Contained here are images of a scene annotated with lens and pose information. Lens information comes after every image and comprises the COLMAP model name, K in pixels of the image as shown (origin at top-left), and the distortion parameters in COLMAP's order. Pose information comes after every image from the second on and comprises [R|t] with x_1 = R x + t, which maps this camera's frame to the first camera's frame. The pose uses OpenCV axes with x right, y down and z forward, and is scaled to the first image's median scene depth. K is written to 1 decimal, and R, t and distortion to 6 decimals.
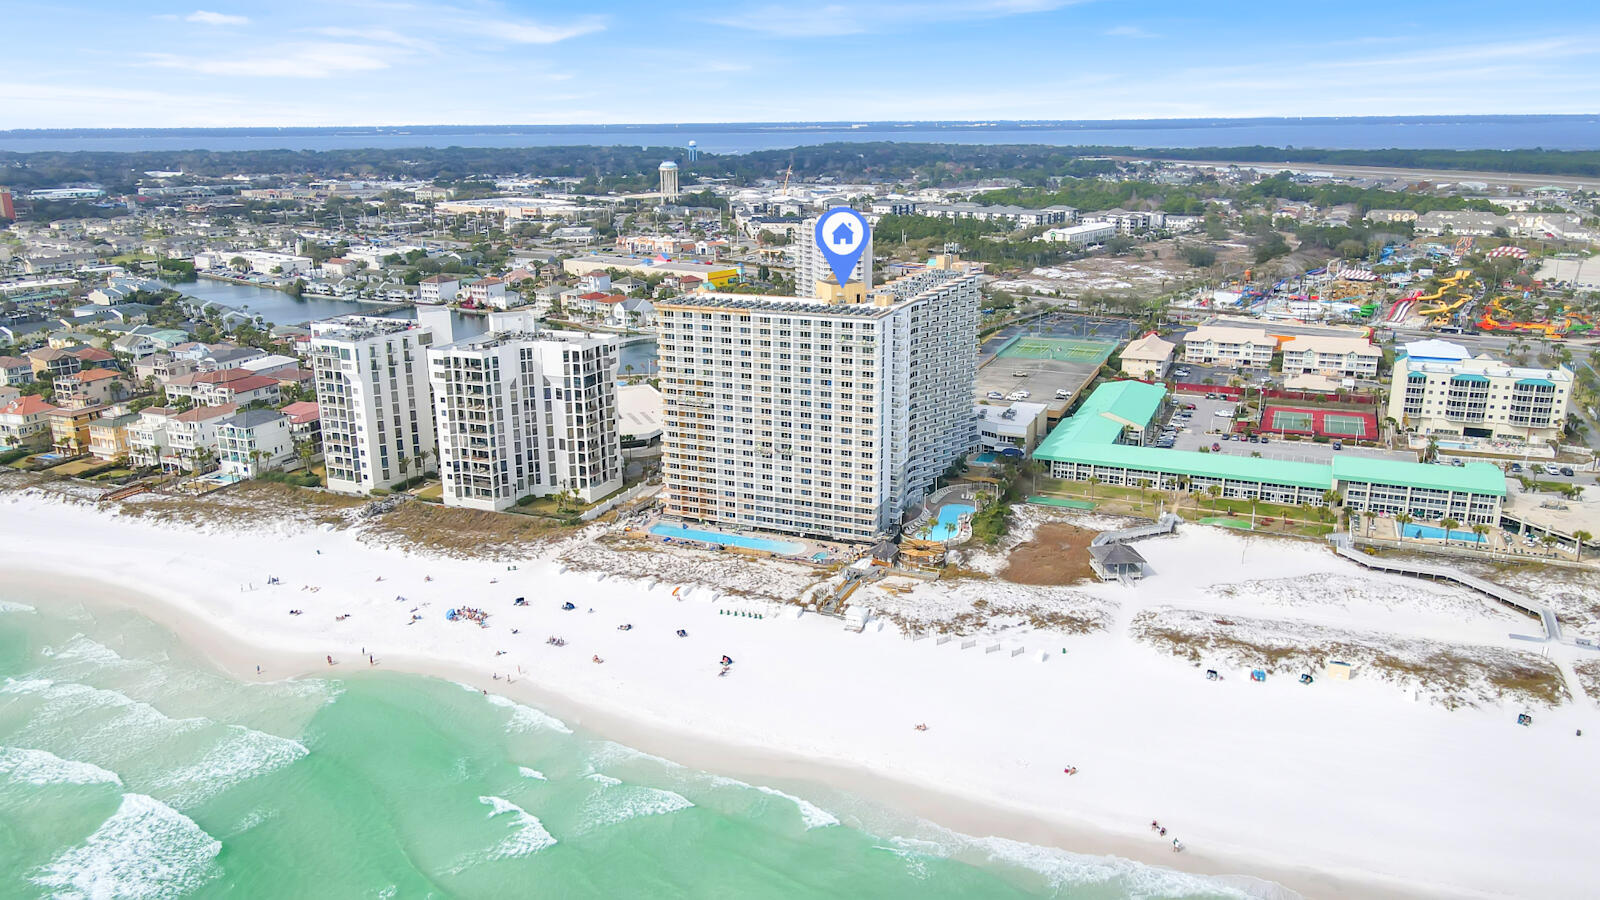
lens RADIAL K [[1154.3, 0, 800.4], [0, 1154.3, 444.2], [0, 0, 1]] dist [0.009722, 0.015913]
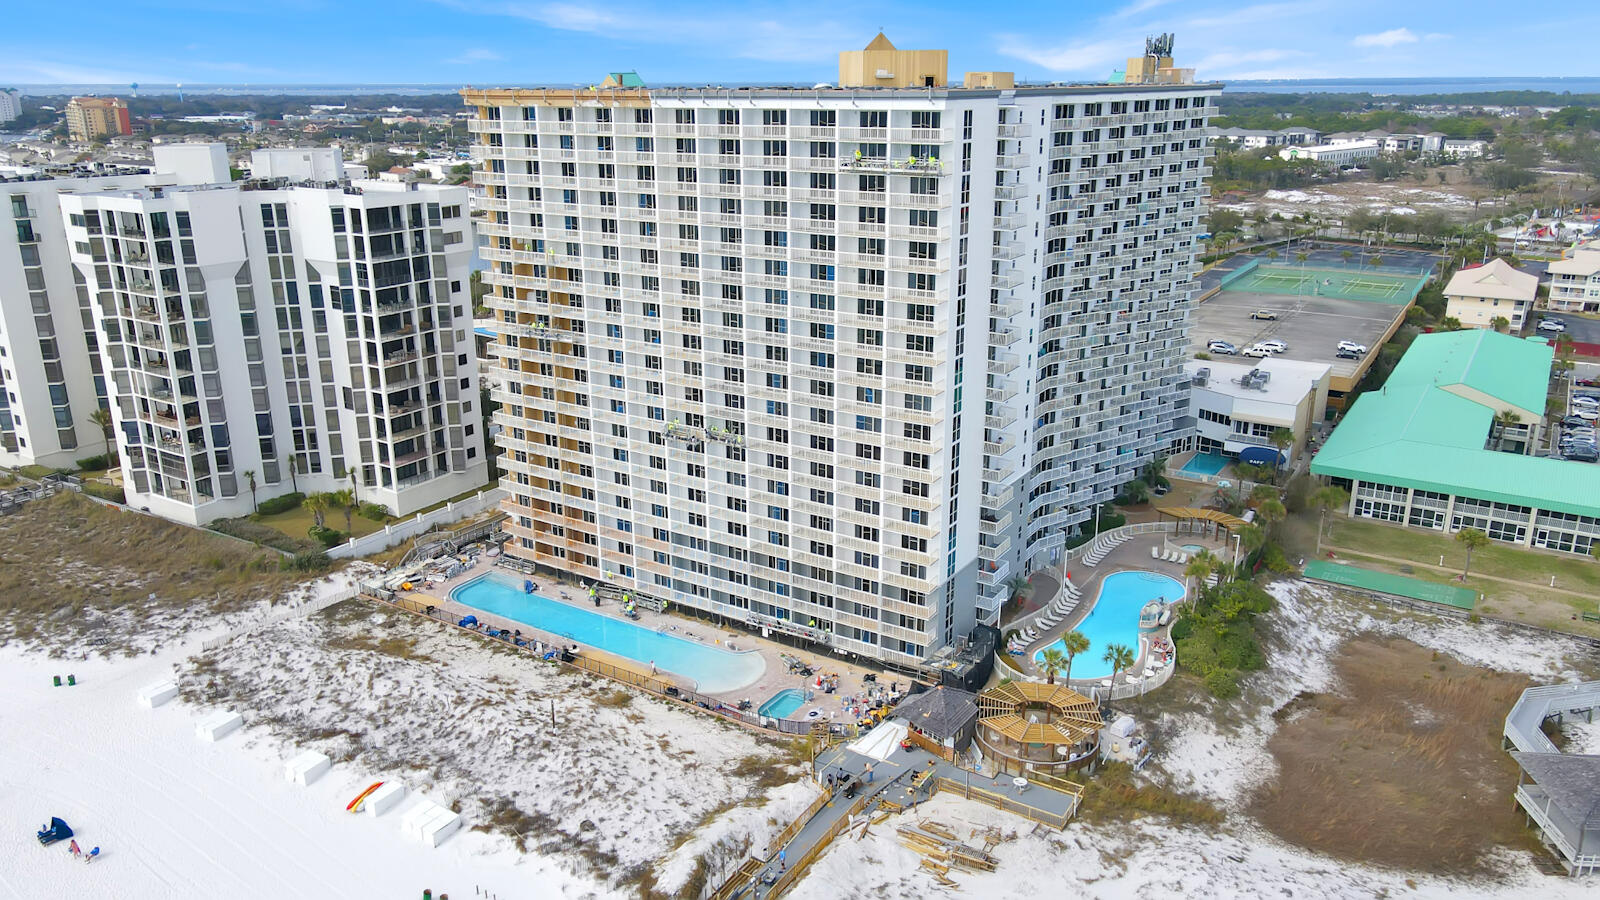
lens RADIAL K [[1154.3, 0, 797.1], [0, 1154.3, 463.4], [0, 0, 1]] dist [0.009722, 0.015913]
pose [[0.986715, 0.053894, -0.153260, 0.070661], [-0.046368, 0.997556, 0.052266, -0.007345], [0.155703, -0.044465, 0.986803, 0.540491]]
